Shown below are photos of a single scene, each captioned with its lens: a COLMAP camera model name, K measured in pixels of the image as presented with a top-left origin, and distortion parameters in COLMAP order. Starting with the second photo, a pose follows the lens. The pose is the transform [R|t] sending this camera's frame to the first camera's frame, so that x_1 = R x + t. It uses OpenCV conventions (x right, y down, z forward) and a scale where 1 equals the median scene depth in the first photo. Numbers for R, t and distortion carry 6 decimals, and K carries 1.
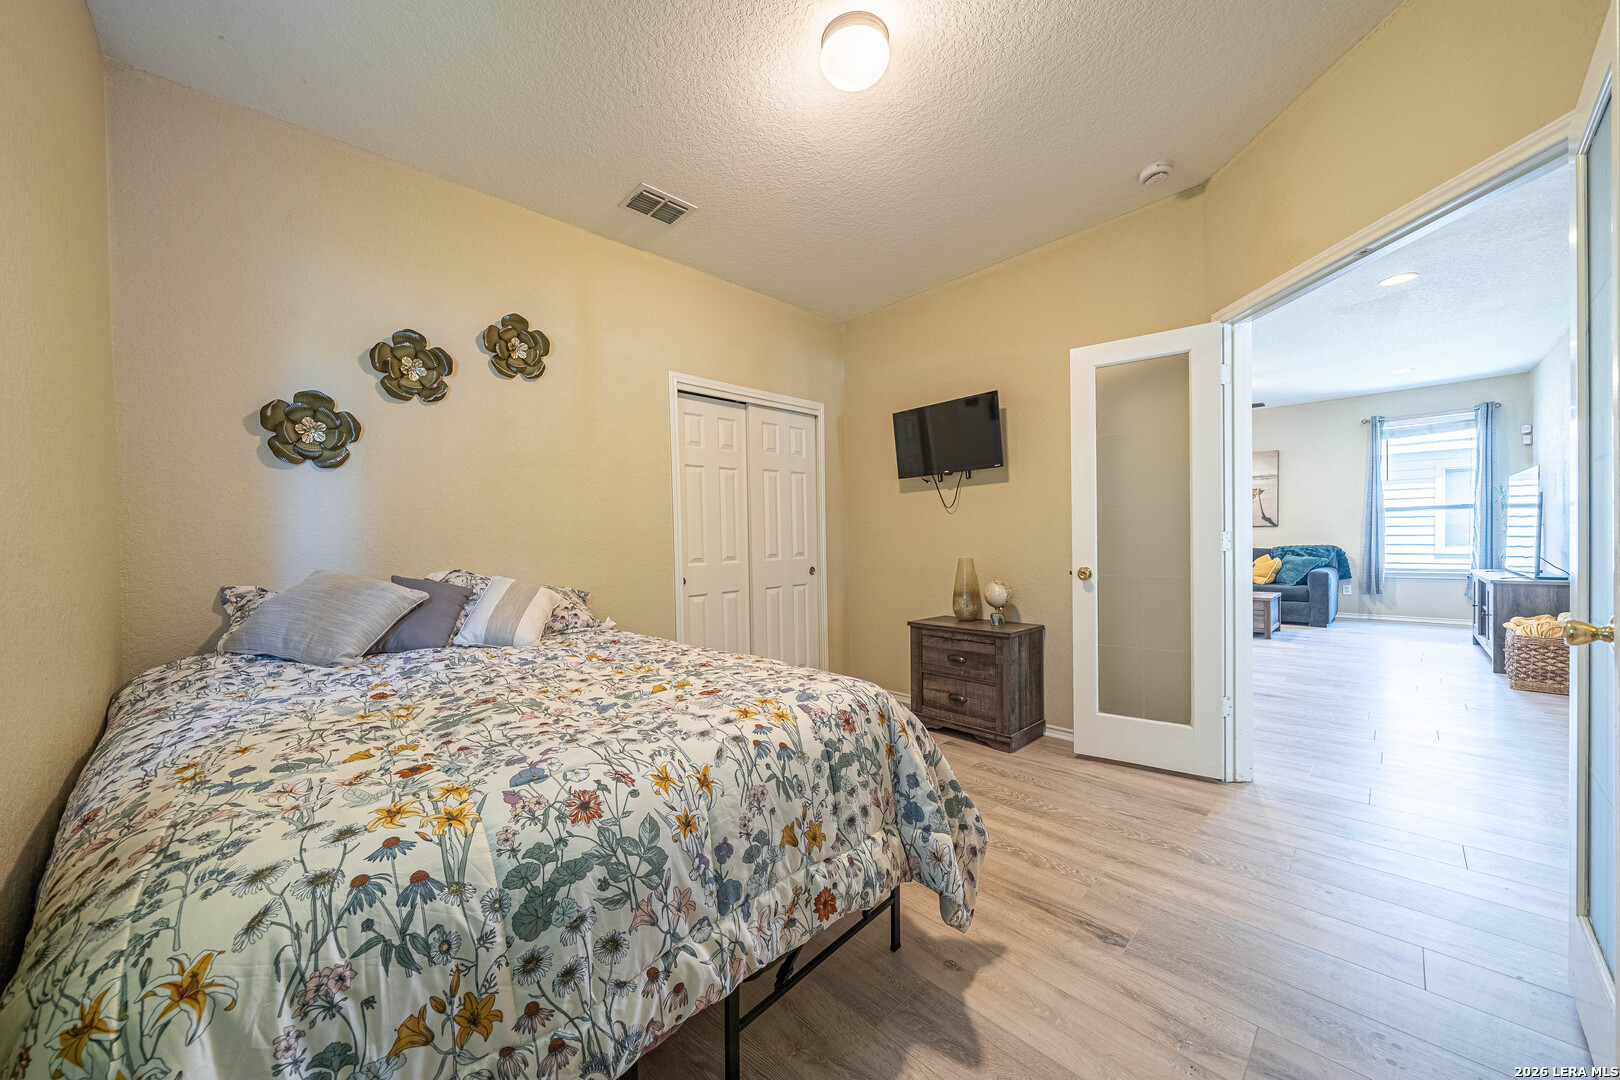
lens RADIAL K [[571.3, 0, 812.1], [0, 571.3, 548.2], [0, 0, 1]] dist [-0.000698, -0.000040]
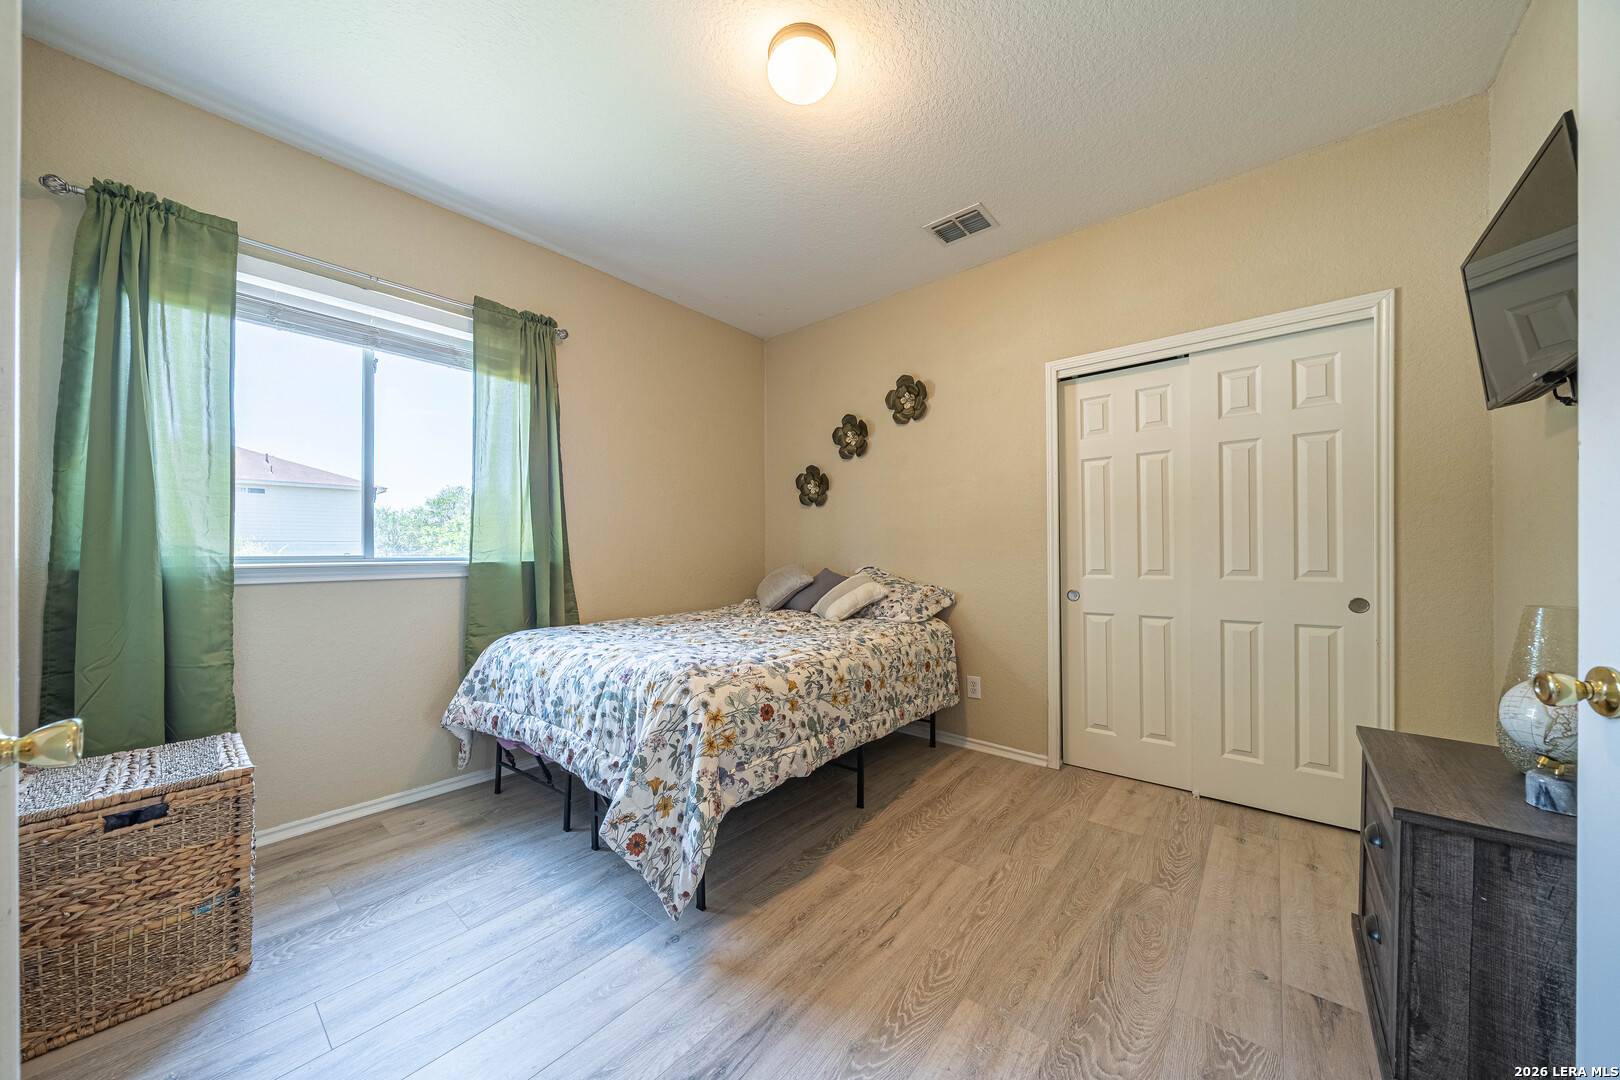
lens RADIAL K [[560.0, 0, 800.0], [0, 560.0, 553.1], [0, 0, 1]] dist [-0.002757, -0.000150]
pose [[0.089969, 0.021297, -0.995717, 0.862444], [-0.012209, 0.999720, 0.020280, -0.025639], [0.995870, 0.010332, 0.090204, 0.741114]]
